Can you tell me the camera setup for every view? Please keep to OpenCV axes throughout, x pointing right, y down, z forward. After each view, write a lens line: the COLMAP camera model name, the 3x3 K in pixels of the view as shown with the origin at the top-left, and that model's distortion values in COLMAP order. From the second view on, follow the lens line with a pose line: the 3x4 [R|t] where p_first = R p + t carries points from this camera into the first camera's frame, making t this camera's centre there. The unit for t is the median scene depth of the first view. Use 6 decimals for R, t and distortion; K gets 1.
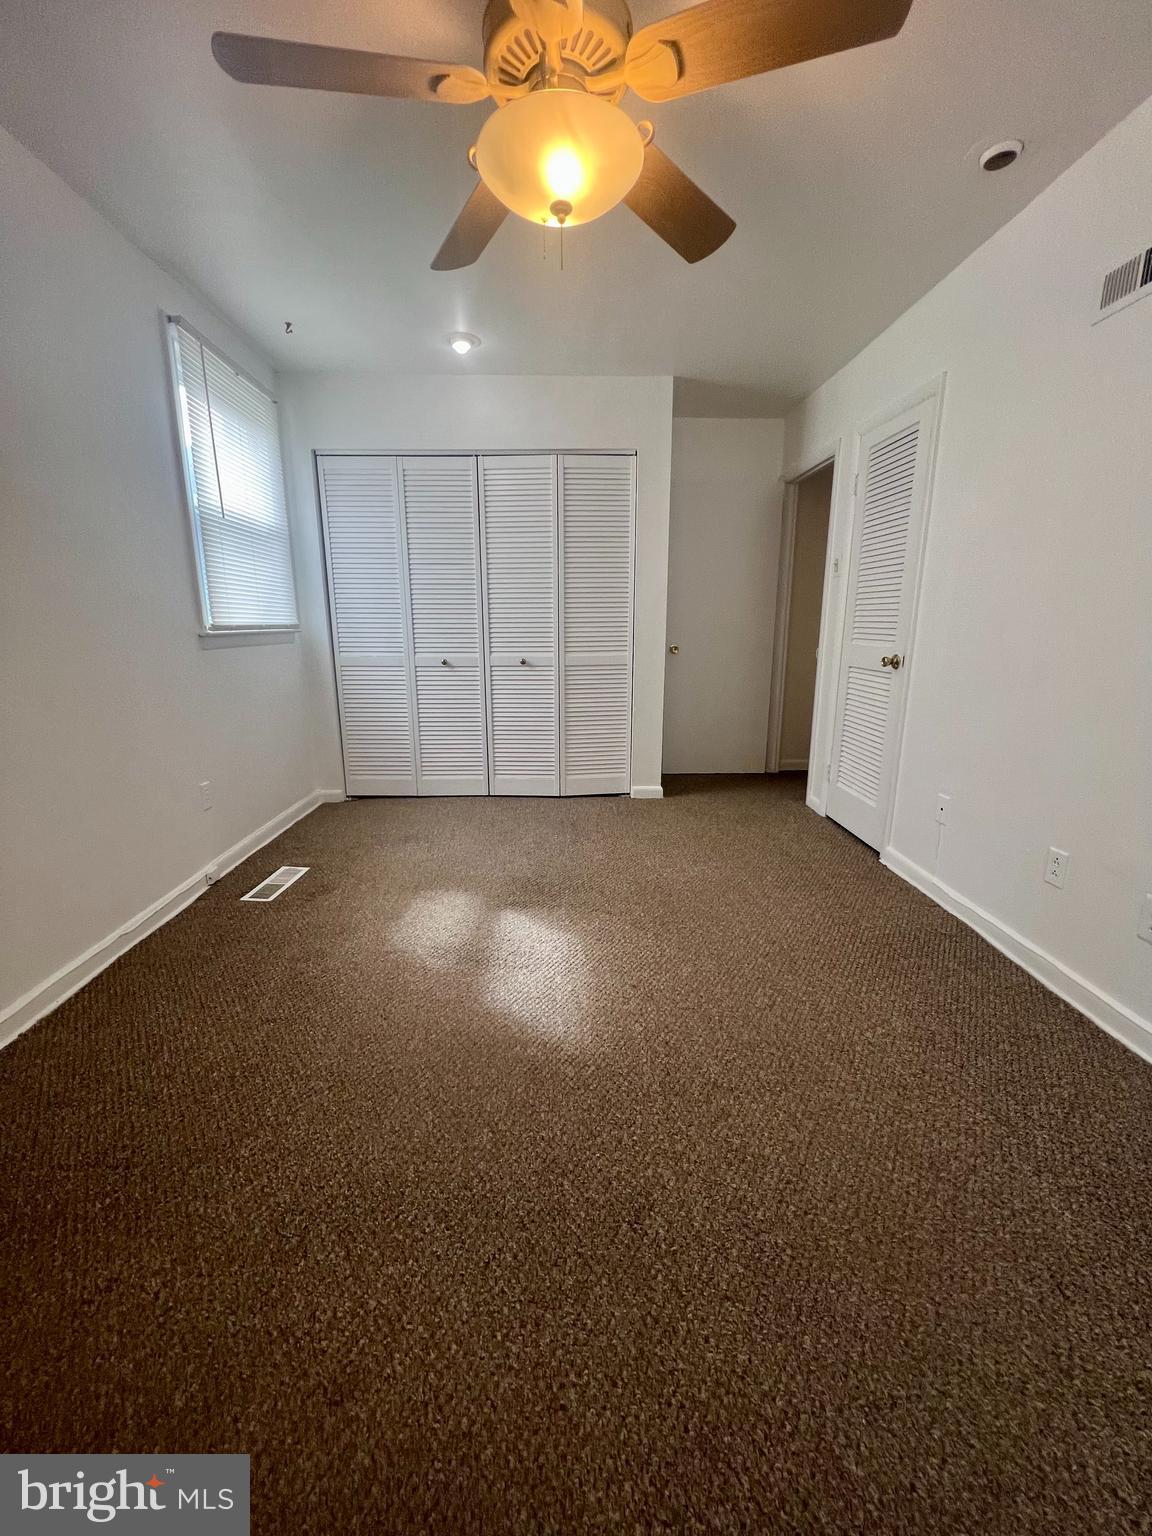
lens RADIAL K [[617.3, 0, 576.0], [0, 617.3, 768.0], [0, 0, 1]] dist [-0.000871, 0.000226]
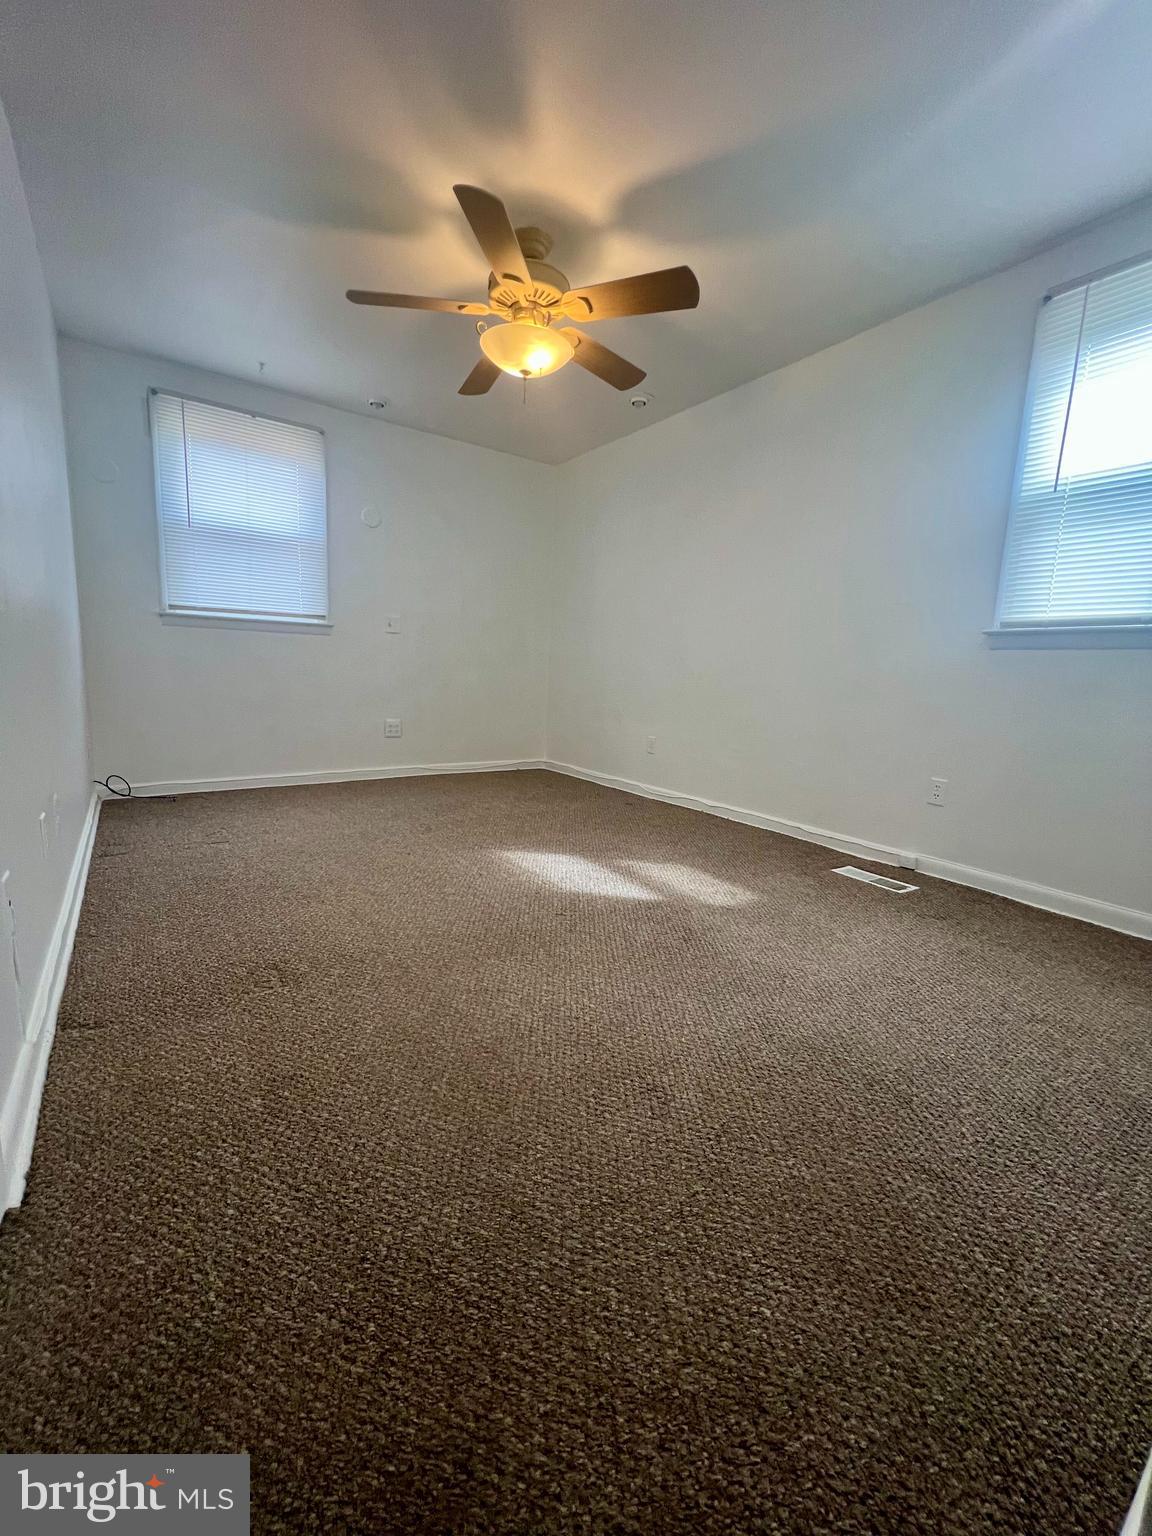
lens RADIAL K [[617.3, 0, 576.0], [0, 617.3, 768.0], [0, 0, 1]] dist [-0.000871, 0.000226]
pose [[-0.835076, 0.047474, -0.548083, 0.453546], [-0.172859, 0.923169, 0.343336, -0.238905], [0.522272, 0.381453, -0.762710, 1.461933]]
